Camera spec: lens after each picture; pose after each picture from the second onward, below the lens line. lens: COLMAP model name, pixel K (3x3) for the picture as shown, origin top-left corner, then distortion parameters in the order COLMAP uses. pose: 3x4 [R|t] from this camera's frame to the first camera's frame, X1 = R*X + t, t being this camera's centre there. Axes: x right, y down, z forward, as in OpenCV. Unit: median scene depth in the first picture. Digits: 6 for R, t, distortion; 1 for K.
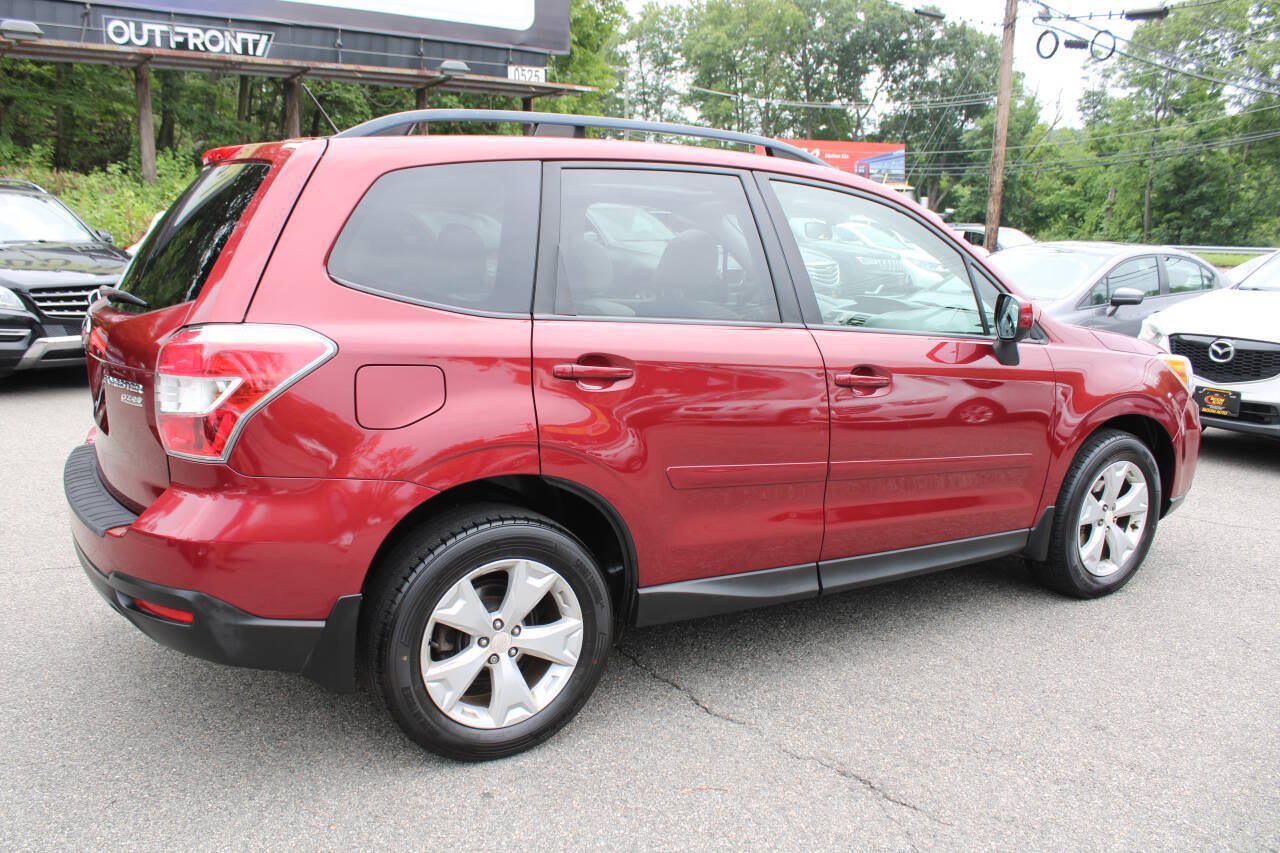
lens RADIAL K [[1070.1, 0, 612.9], [0, 1070.1, 426.3], [0, 0, 1]] dist [-0.159950, 0.150109]
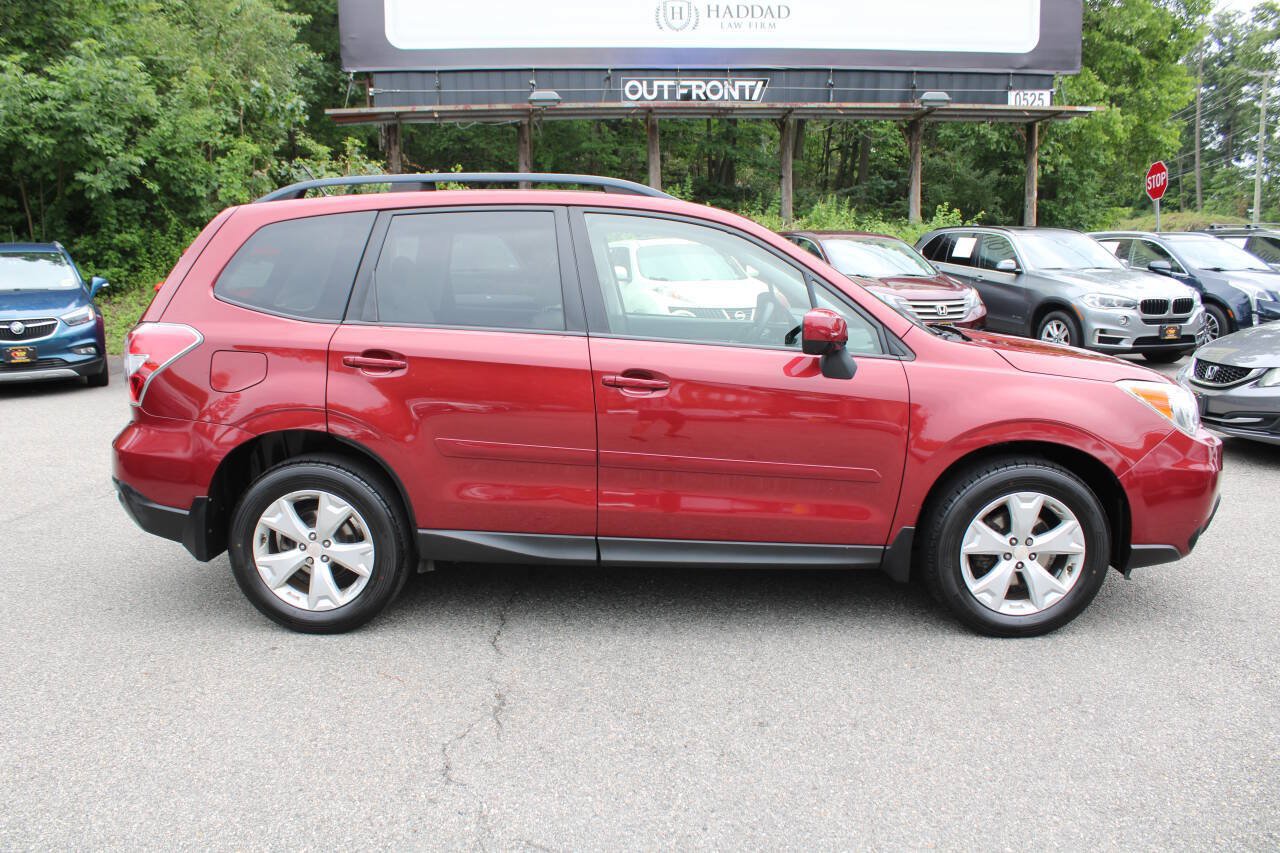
lens RADIAL K [[1070.1, 0, 612.8], [0, 1070.1, 430.9], [0, 0, 1]] dist [-0.159950, 0.150109]
pose [[0.836241, 0.067011, -0.544252, 0.048242], [-0.079635, 0.996824, 0.000376, 0.000600], [0.542548, 0.043027, 0.838922, 0.001009]]
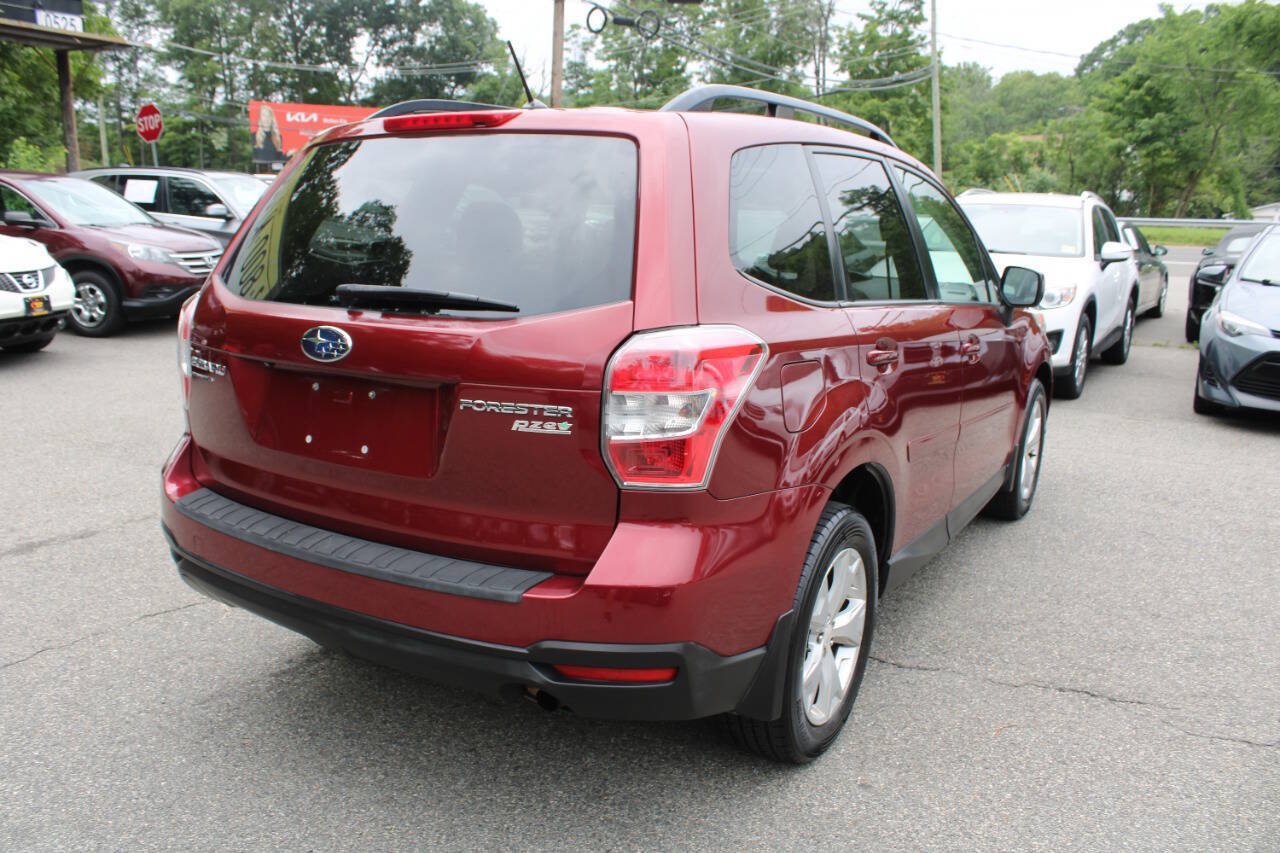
lens RADIAL K [[1070.1, 0, 615.9], [0, 1070.1, 425.8], [0, 0, 1]] dist [-0.159950, 0.150109]
pose [[0.882385, -0.096904, 0.460442, -0.034875], [0.082137, 0.995261, 0.052056, -0.002835], [-0.463304, -0.008114, 0.886162, 0.010719]]
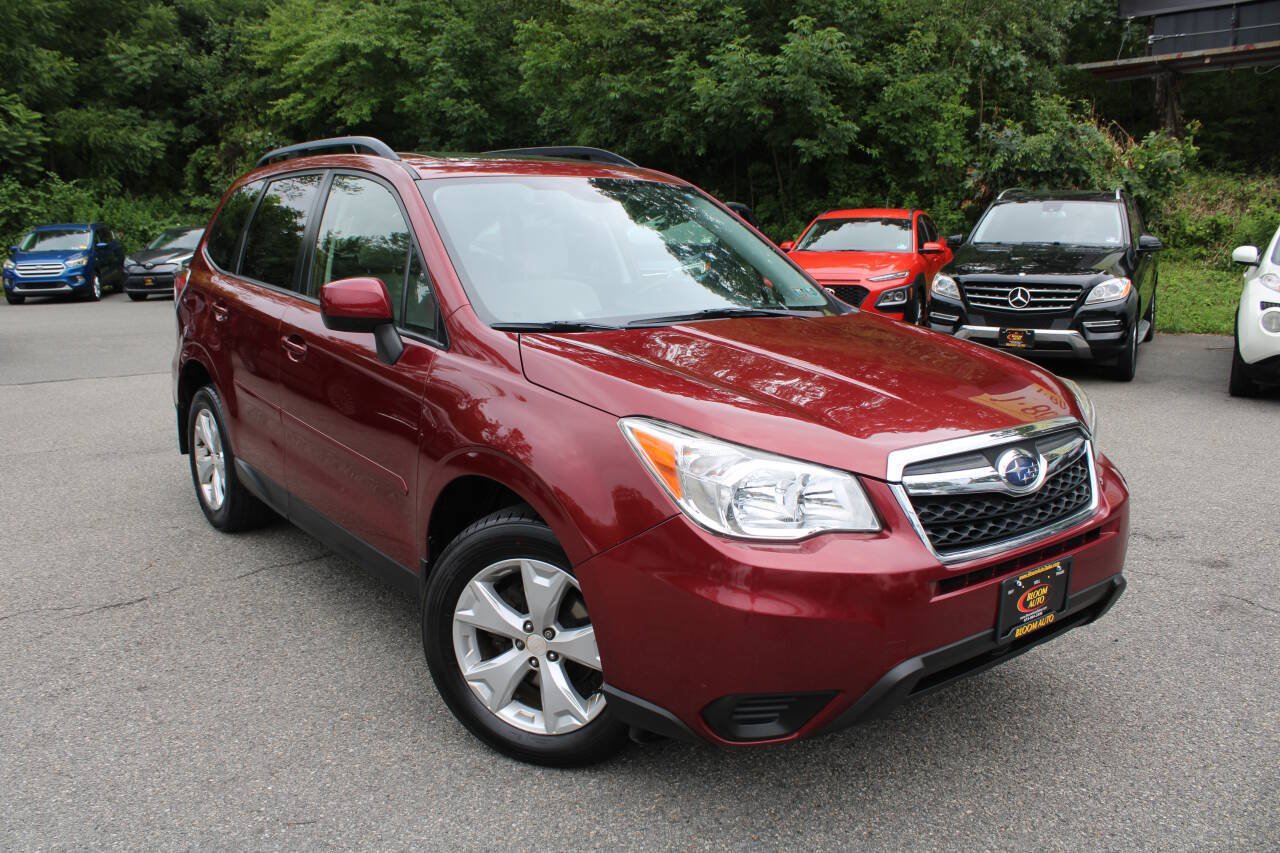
lens RADIAL K [[1070.1, 0, 627.6], [0, 1070.1, 438.5], [0, 0, 1]] dist [-0.159950, 0.150109]
pose [[0.093343, 0.182838, -0.978702, 0.080055], [-0.186237, 0.968850, 0.163235, -0.011443], [0.978061, 0.167034, 0.124487, 0.068529]]
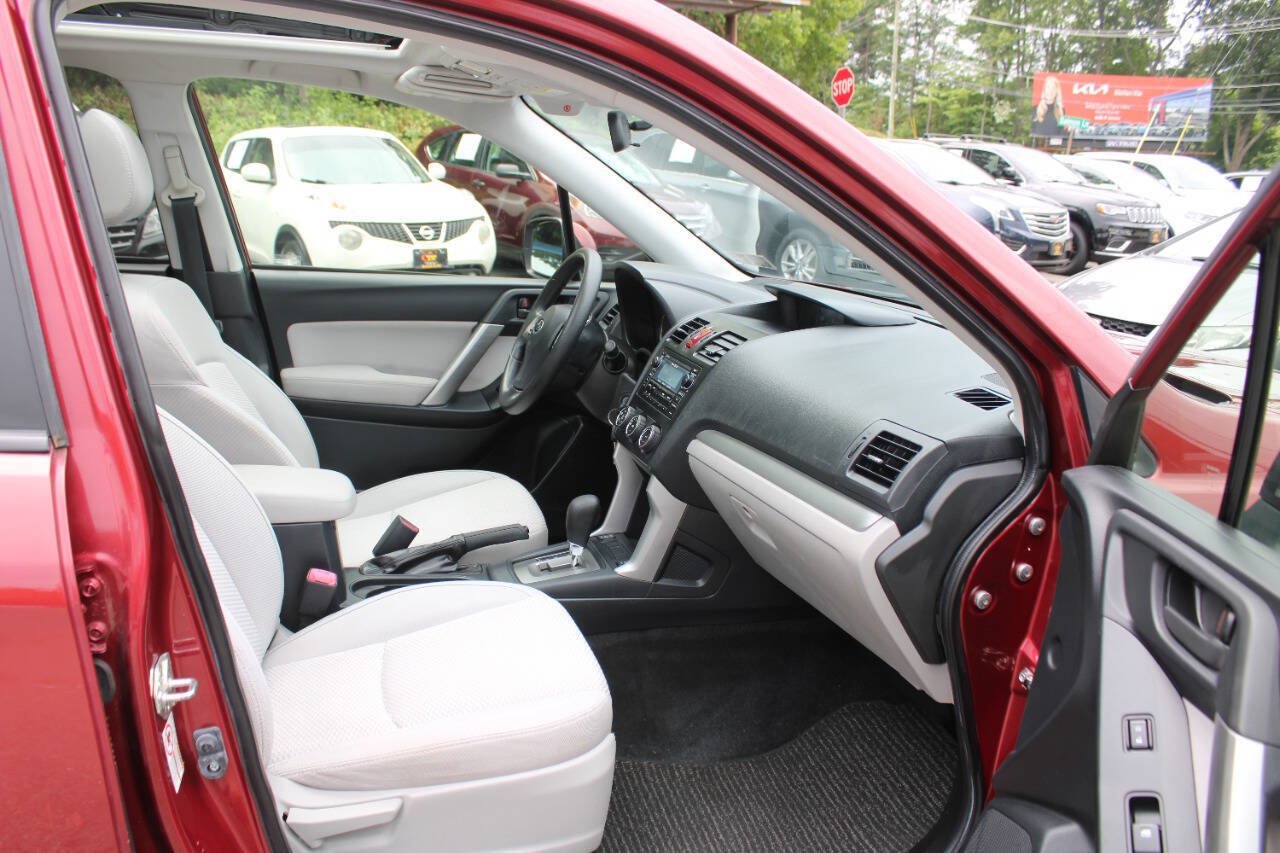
lens RADIAL K [[1041.9, 0, 610.3], [0, 1041.9, 435.1], [0, 0, 1]] dist [-0.140546, 0.112174]
pose [[0.965547, 0.076459, -0.248745, 0.021845], [-0.058591, 0.995193, 0.078470, -0.007159], [0.253549, -0.061192, 0.965385, 0.044374]]
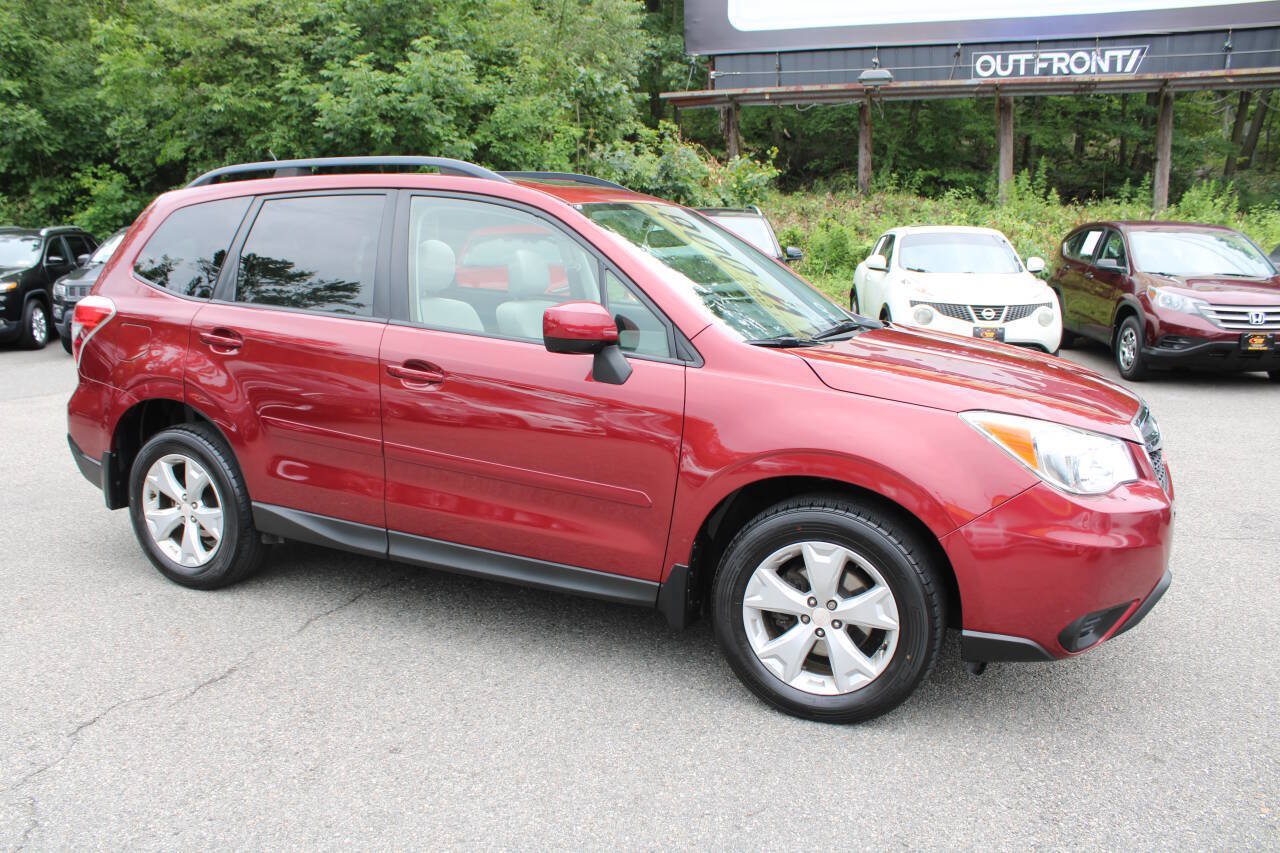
lens RADIAL K [[1070.1, 0, 614.9], [0, 1070.1, 431.6], [0, 0, 1]] dist [-0.159950, 0.150109]
pose [[0.539812, 0.135859, -0.830750, 0.072010], [-0.150985, 0.986512, 0.063223, -0.004820], [0.828134, 0.091303, 0.553044, 0.032353]]
